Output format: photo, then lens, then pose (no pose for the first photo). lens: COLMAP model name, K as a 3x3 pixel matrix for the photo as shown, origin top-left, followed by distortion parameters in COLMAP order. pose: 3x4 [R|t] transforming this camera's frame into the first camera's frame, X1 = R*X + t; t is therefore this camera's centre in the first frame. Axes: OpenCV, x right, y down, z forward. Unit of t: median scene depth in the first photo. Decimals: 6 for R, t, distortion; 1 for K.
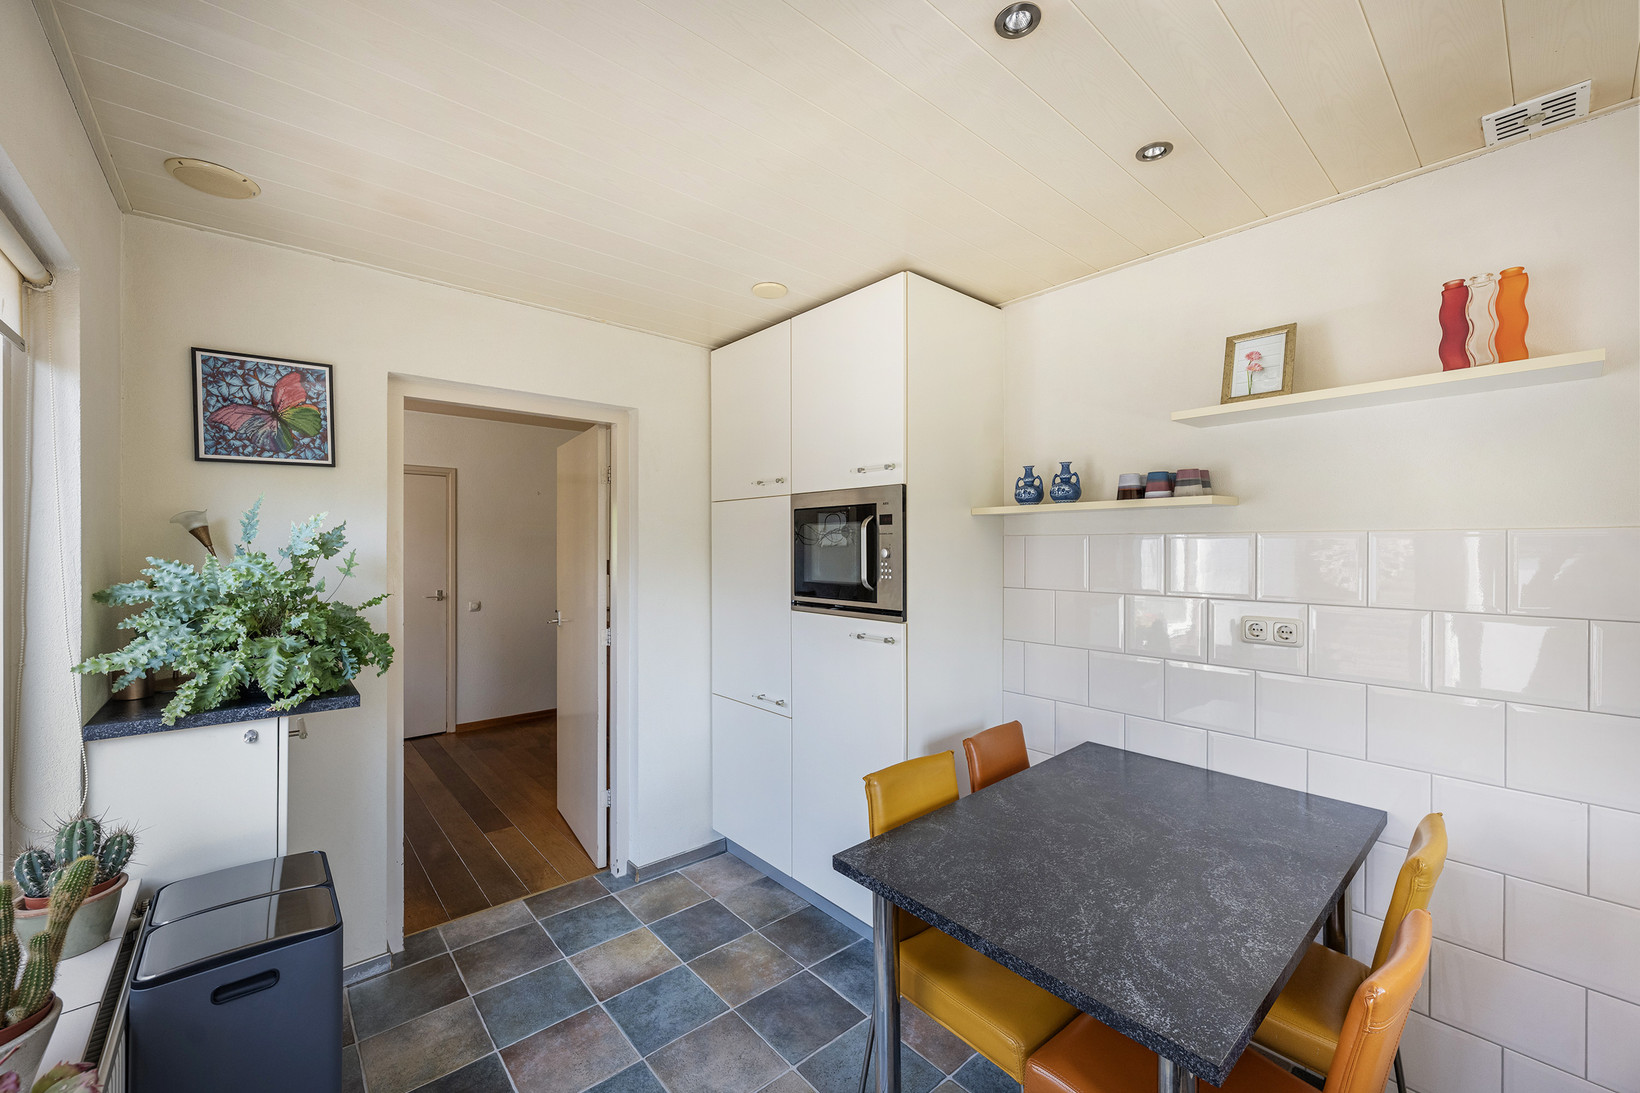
lens RADIAL K [[650.5, 0, 820.0], [0, 650.5, 546.5], [0, 0, 1]] dist [0.000983, 0.000067]
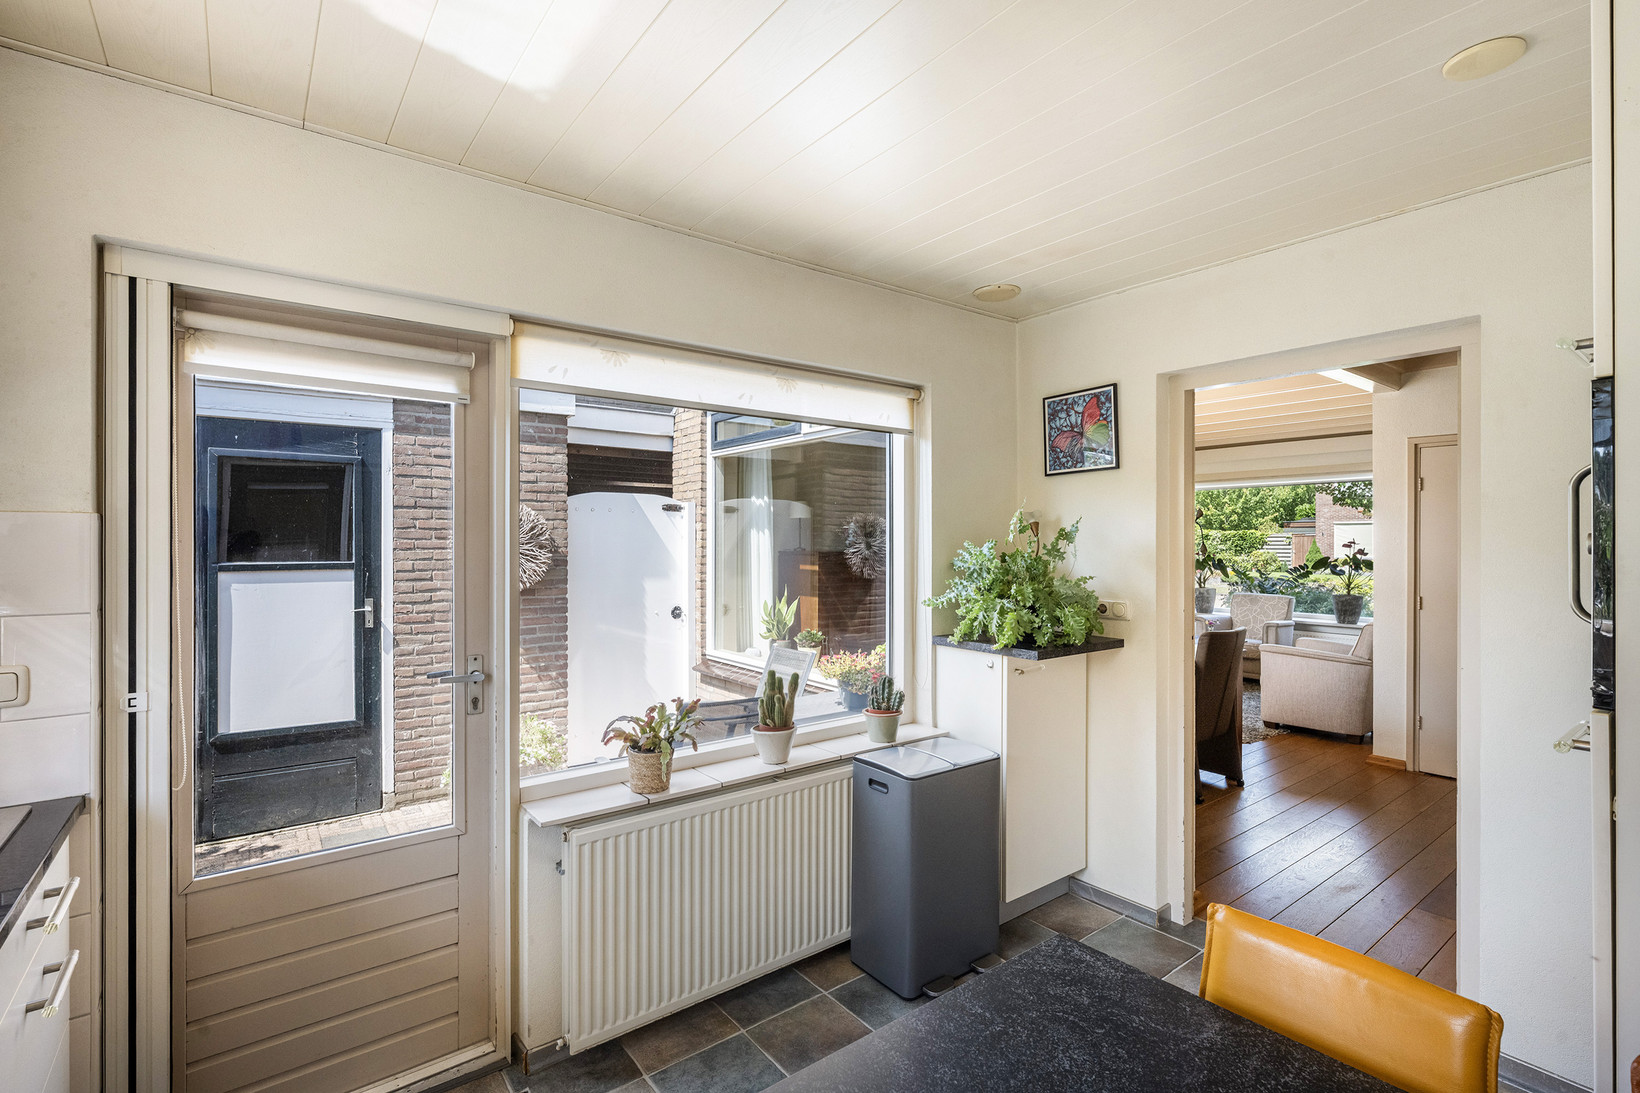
lens RADIAL K [[746.2, 0, 820.0], [0, 746.2, 546.5], [0, 0, 1]] dist [0.002170, 0.000188]
pose [[-0.062794, 0.008261, -0.997992, 0.704401], [-0.000692, 0.999965, 0.008321, 0.009351], [0.998026, 0.001213, -0.062786, 0.595780]]
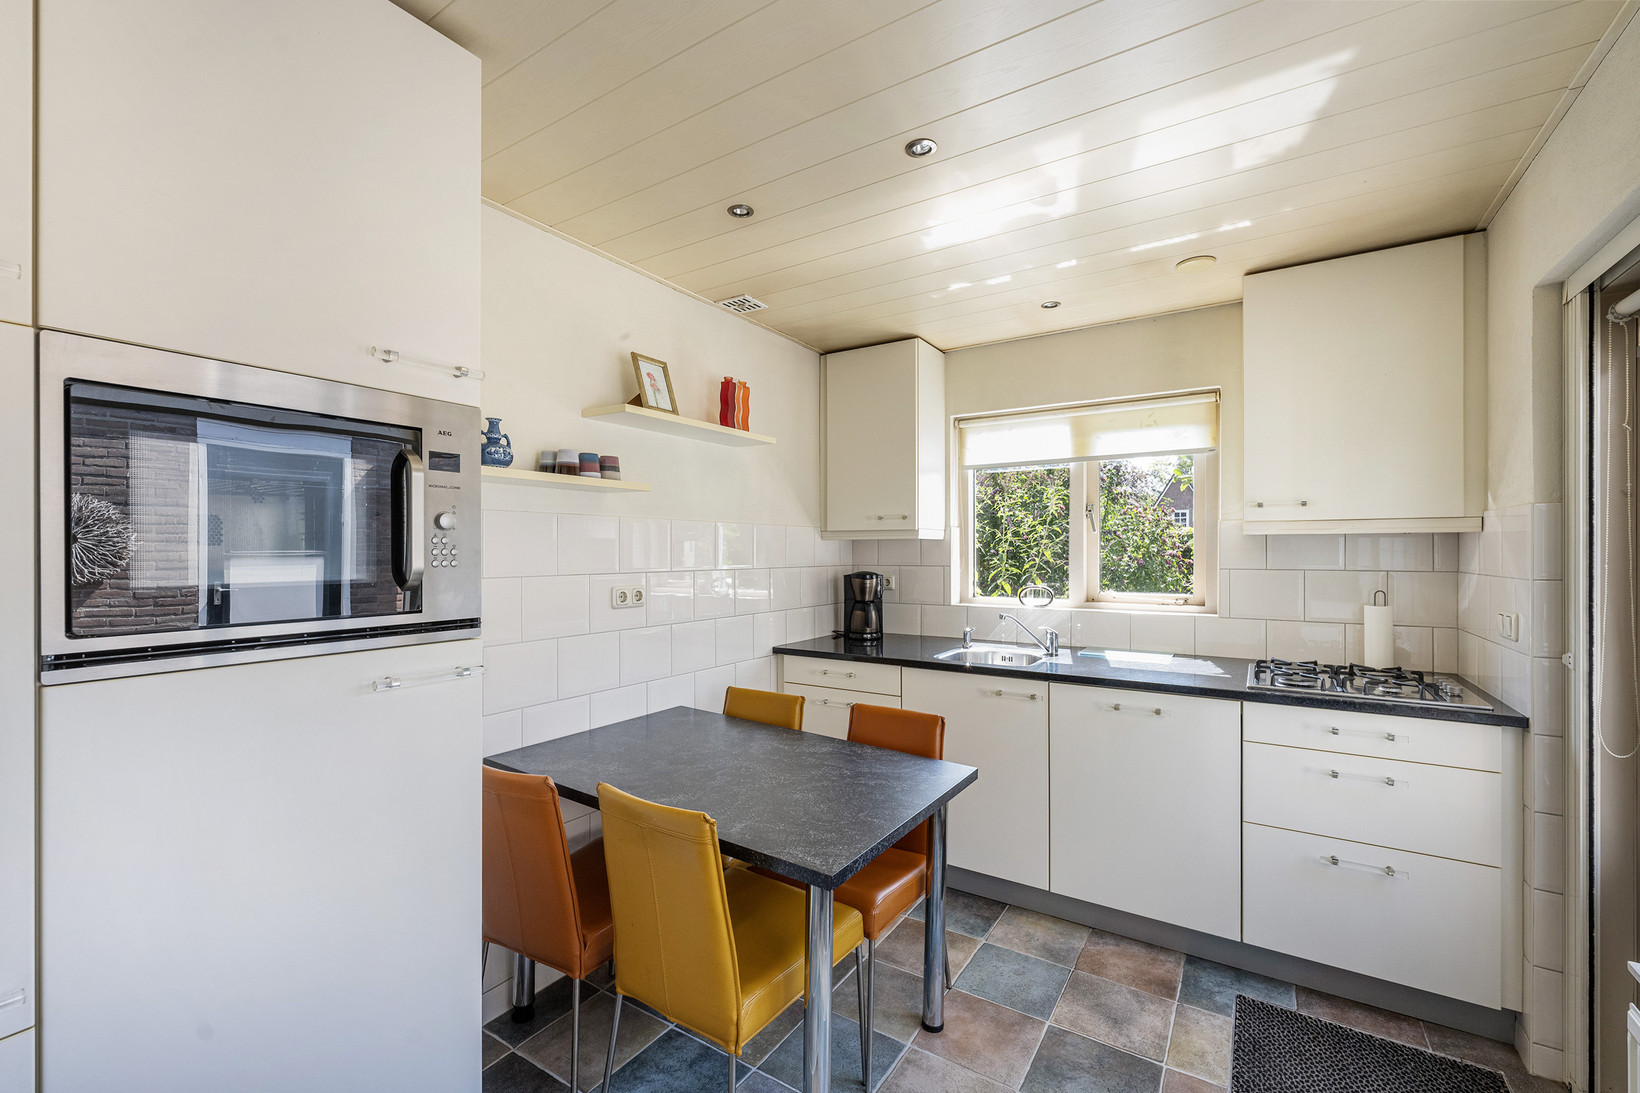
lens RADIAL K [[680.8, 0, 820.0], [0, 680.8, 546.5], [0, 0, 1]] dist [-0.000807, -0.000127]
pose [[-0.278061, 0.006538, 0.960541, -0.635574], [0.001533, 0.999979, -0.006363, 0.042418], [-0.960562, -0.000297, -0.278065, 0.972331]]
